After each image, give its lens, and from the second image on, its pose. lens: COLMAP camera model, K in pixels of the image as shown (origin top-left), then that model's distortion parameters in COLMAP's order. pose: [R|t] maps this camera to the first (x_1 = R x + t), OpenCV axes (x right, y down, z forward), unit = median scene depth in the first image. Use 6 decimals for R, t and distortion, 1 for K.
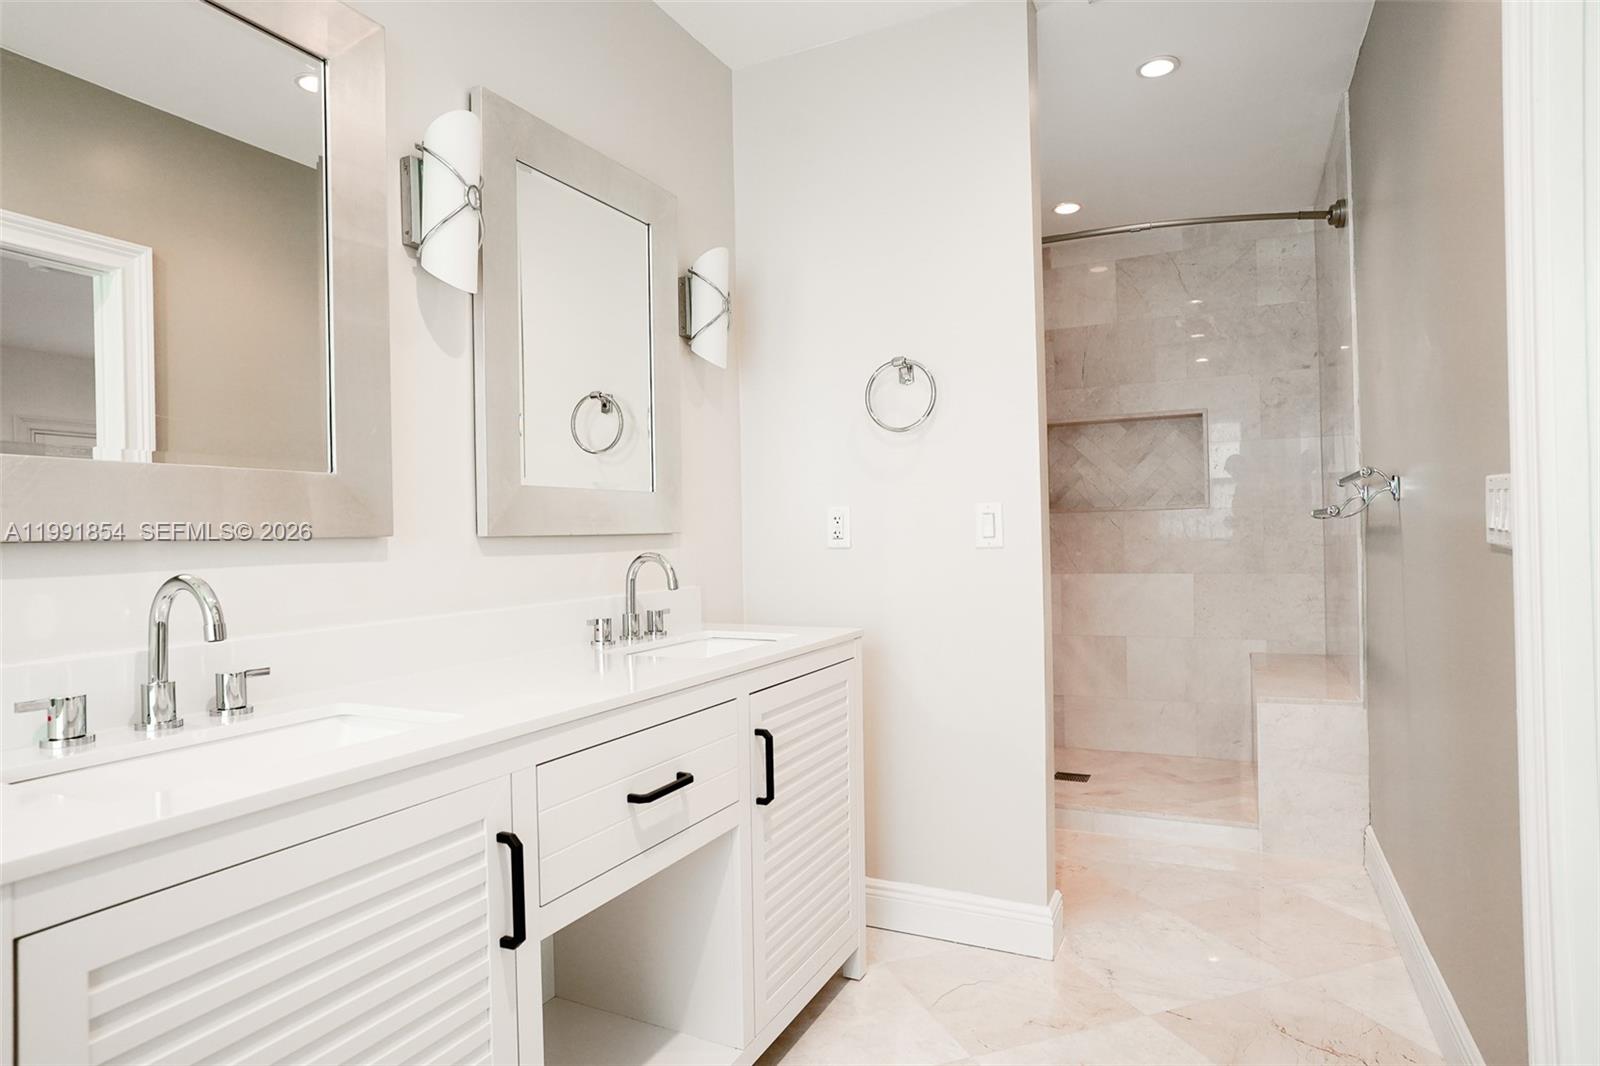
lens RADIAL K [[889.5, 0, 793.2], [0, 889.5, 535.3], [0, 0, 1]] dist [-0.051316, 0.036029]
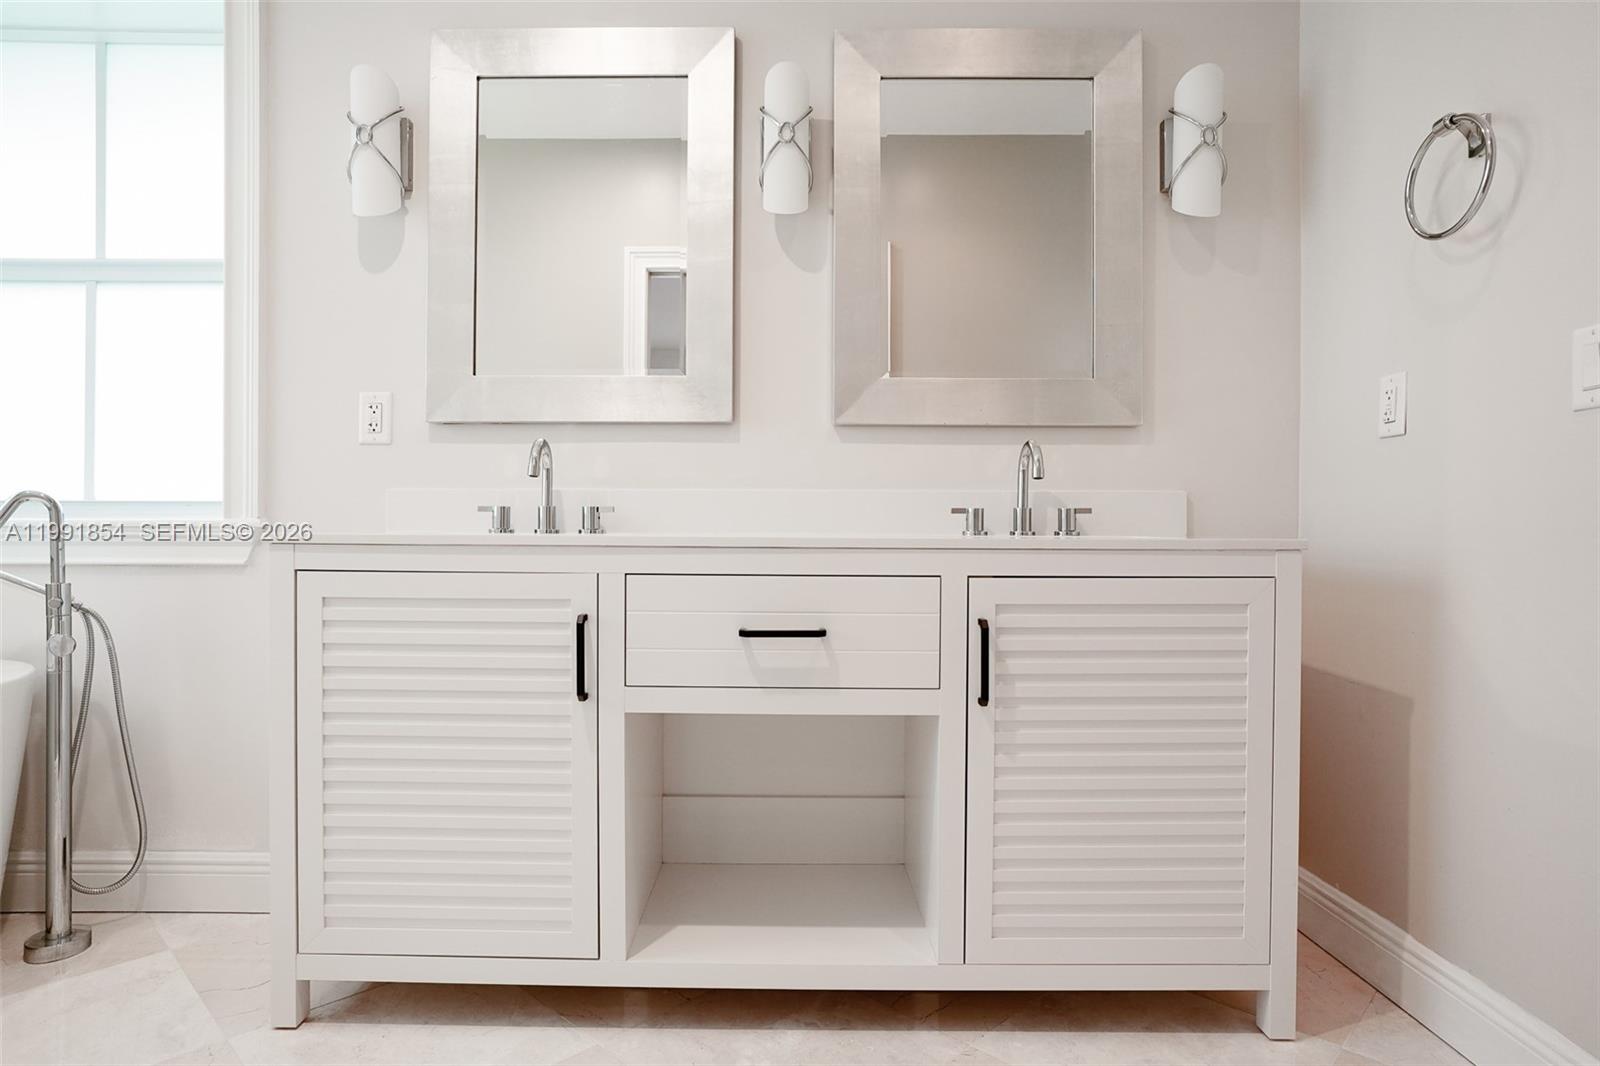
lens RADIAL K [[873.8, 0, 780.6], [0, 873.8, 534.0], [0, 0, 1]] dist [-0.058568, 0.041154]
pose [[0.442028, 0.035591, -0.896295, 0.666497], [-0.010195, 0.999347, 0.034655, 0.109174], [0.896943, -0.006180, 0.442102, 0.453682]]
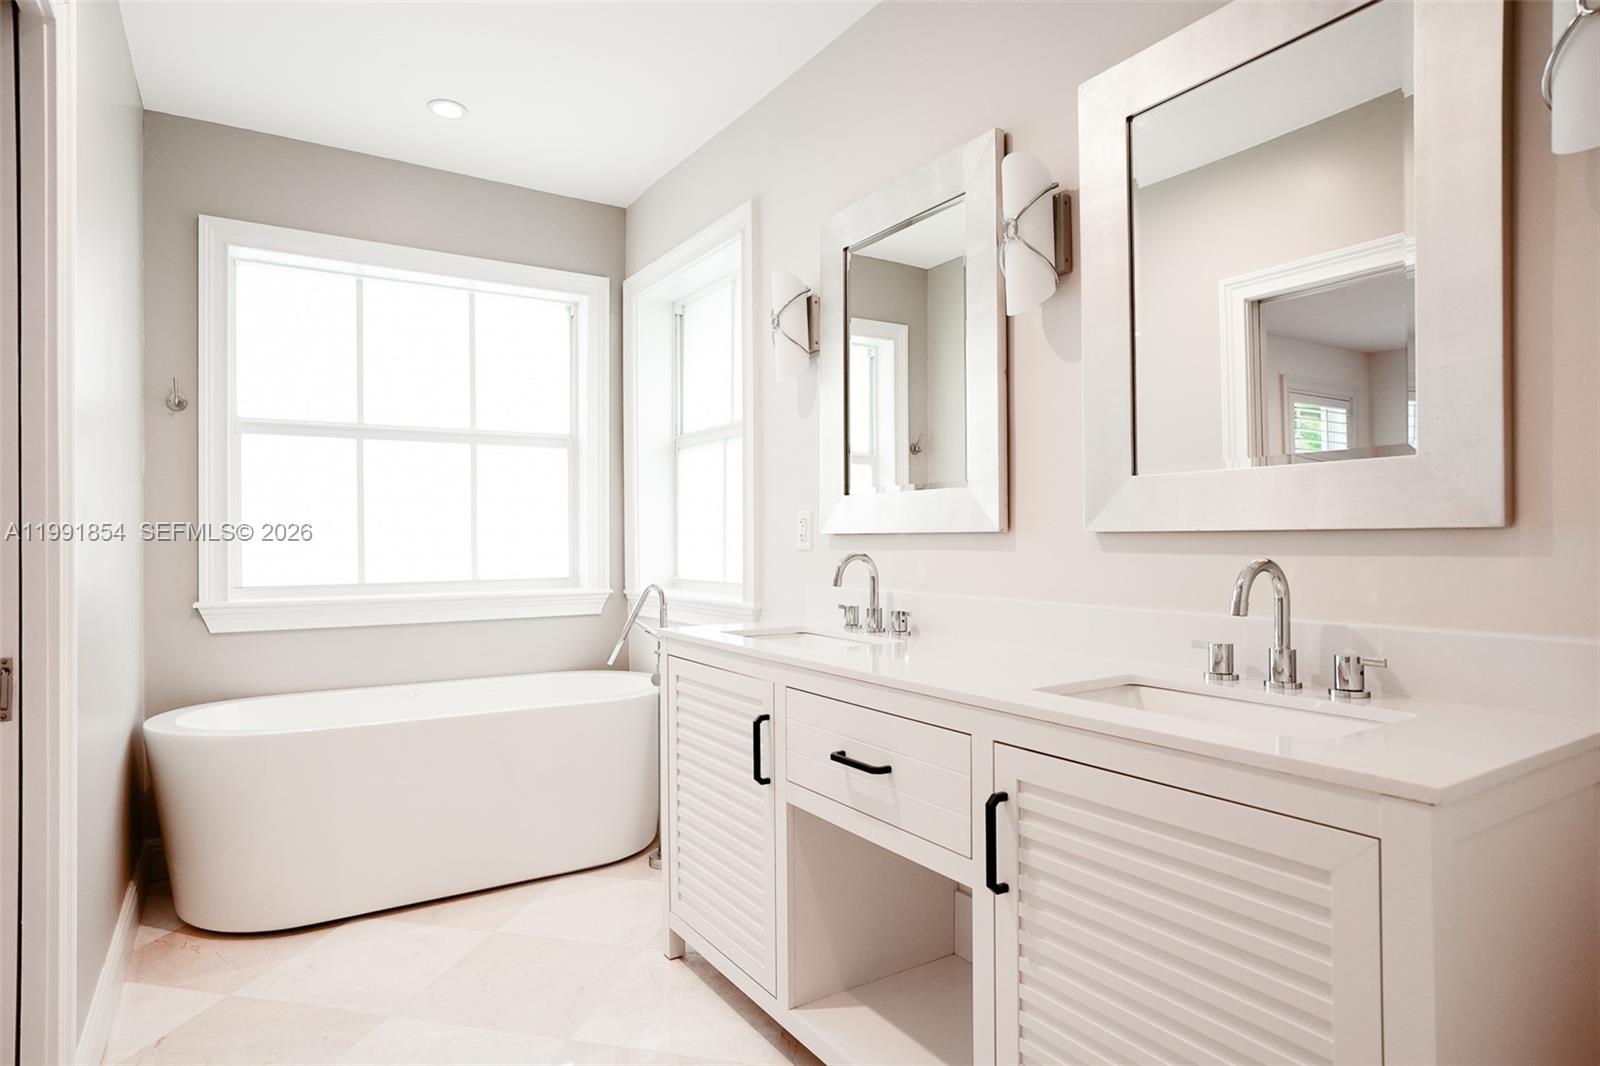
lens RADIAL K [[873.8, 0, 780.6], [0, 873.8, 534.0], [0, 0, 1]] dist [-0.058568, 0.041154]
pose [[-0.516864, 0.026010, -0.855672, 0.713234], [0.028125, 0.999515, 0.013394, -0.019581], [0.855606, -0.017143, -0.517344, 1.260471]]
